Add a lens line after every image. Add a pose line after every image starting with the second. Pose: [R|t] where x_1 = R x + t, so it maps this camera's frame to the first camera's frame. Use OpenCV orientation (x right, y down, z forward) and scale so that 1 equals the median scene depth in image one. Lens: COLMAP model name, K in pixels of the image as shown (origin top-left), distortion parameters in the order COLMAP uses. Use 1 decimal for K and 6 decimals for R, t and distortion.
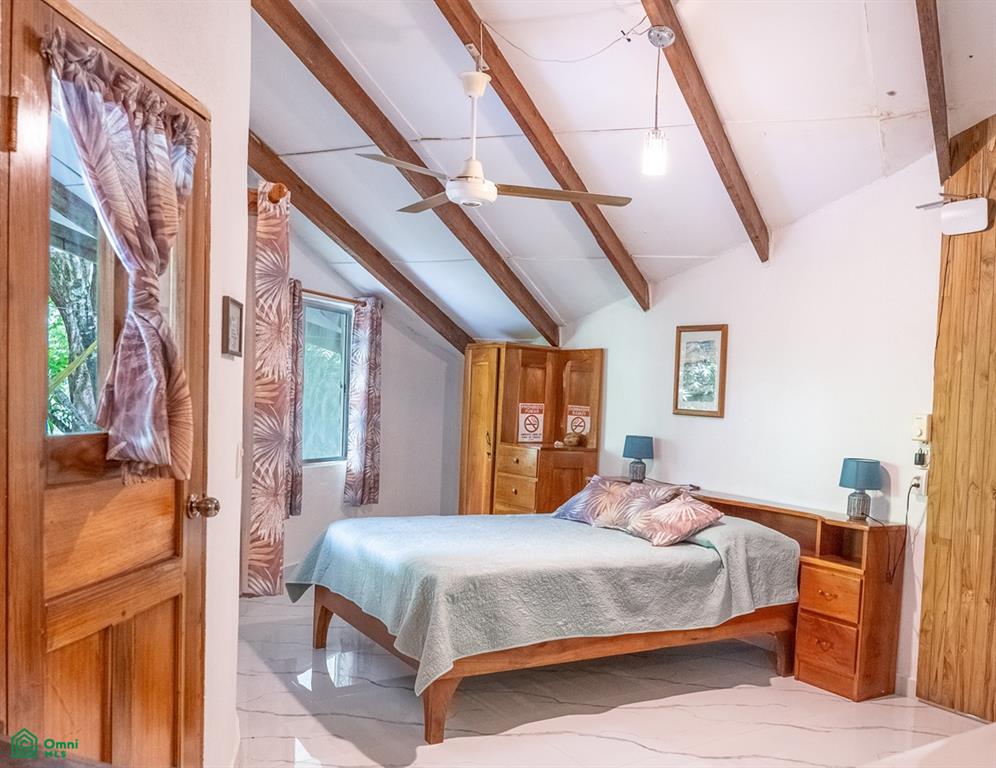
lens RADIAL K [[766.1, 0, 584.0], [0, 766.1, 443.9], [0, 0, 1]] dist [0.003656, -0.015496]
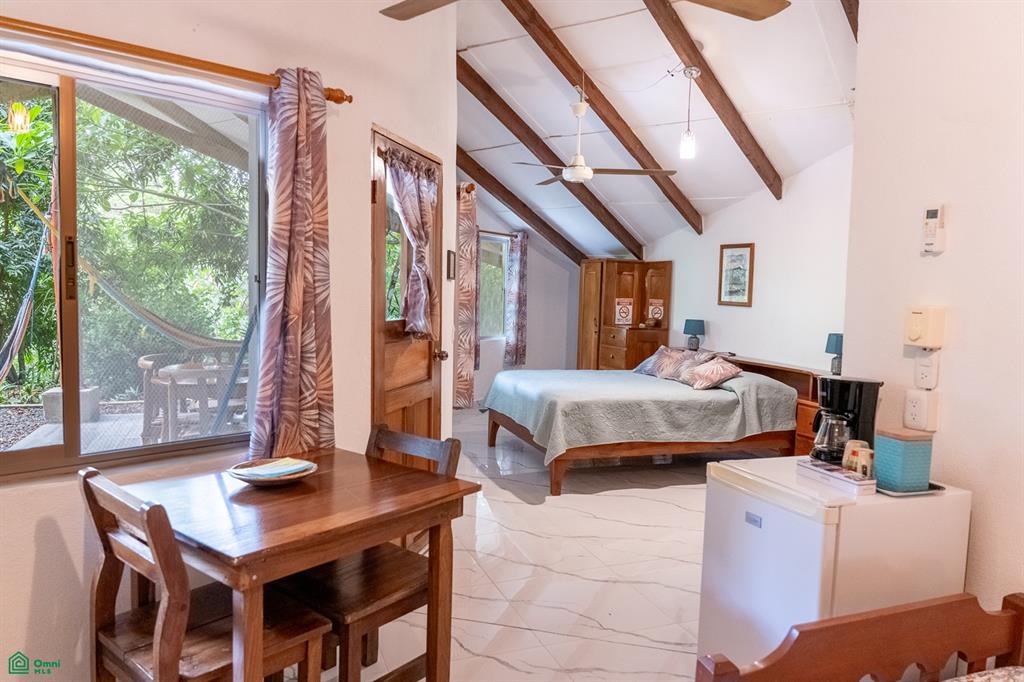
lens RADIAL K [[678.3, 0, 512.2], [0, 678.3, 342.3], [0, 0, 1]] dist [-0.007556, 0.002915]
pose [[0.959237, 0.001615, -0.282597, 0.126685], [0.004027, 0.999804, 0.019384, 0.008214], [0.282573, -0.019732, 0.959043, -0.438801]]
